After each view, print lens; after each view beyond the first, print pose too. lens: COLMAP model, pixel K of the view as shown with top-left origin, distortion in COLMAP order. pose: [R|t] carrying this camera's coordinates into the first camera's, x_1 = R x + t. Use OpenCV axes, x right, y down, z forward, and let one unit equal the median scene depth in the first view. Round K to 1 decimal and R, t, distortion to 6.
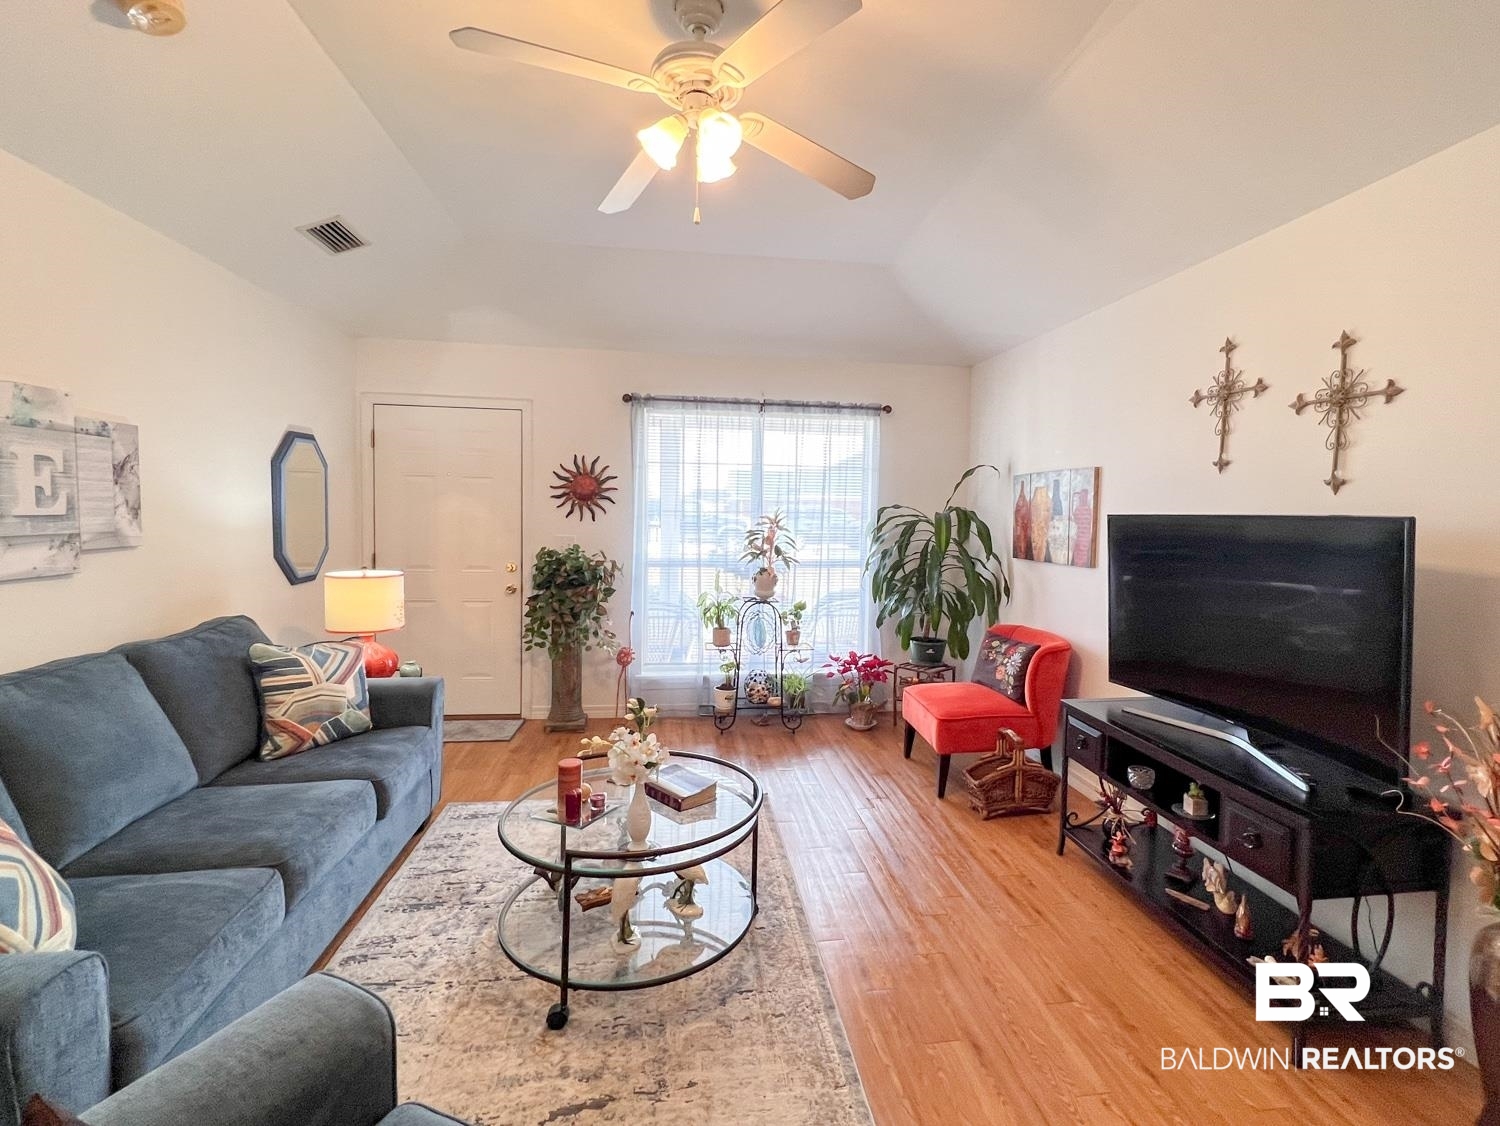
lens RADIAL K [[703.1, 0, 779.3], [0, 703.1, 543.1], [0, 0, 1]] dist [0.000797, 0.000263]
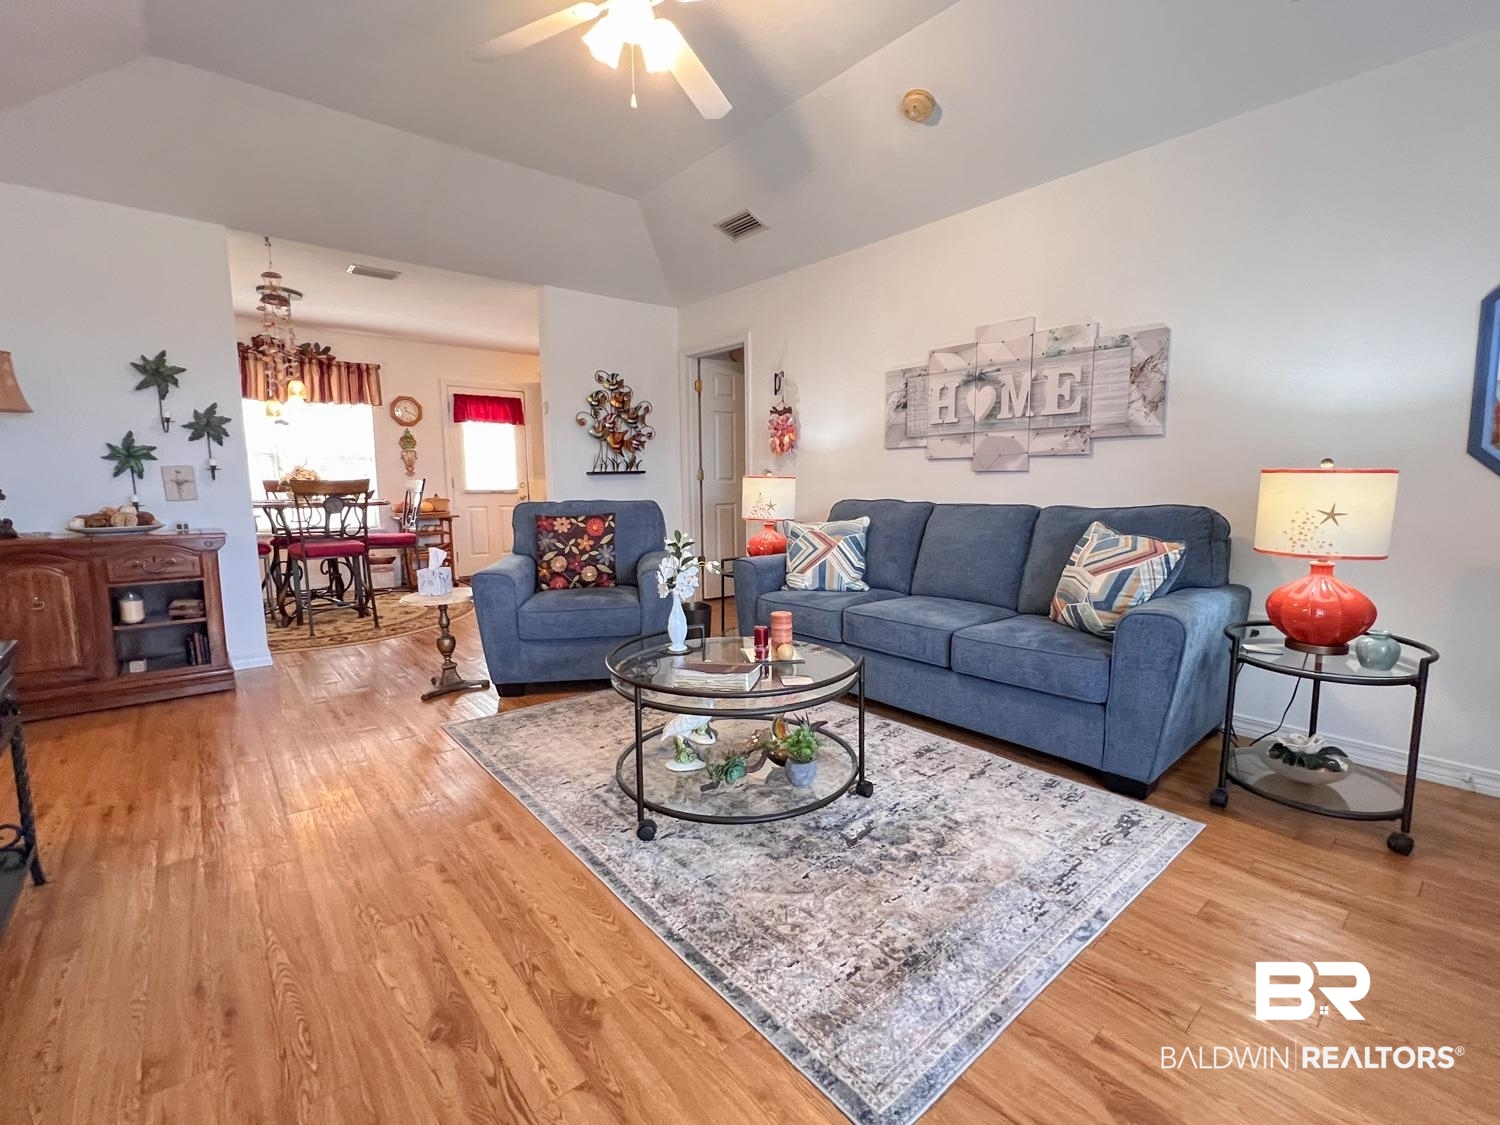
lens RADIAL K [[654.5, 0, 750.0], [0, 654.5, 562.5], [0, 0, 1]] dist [-0.001173, 0.000026]
pose [[-0.849125, 0.052603, -0.525566, 0.276969], [-0.035719, 0.987032, 0.156498, 0.078736], [0.526983, 0.151659, -0.836235, 1.843727]]
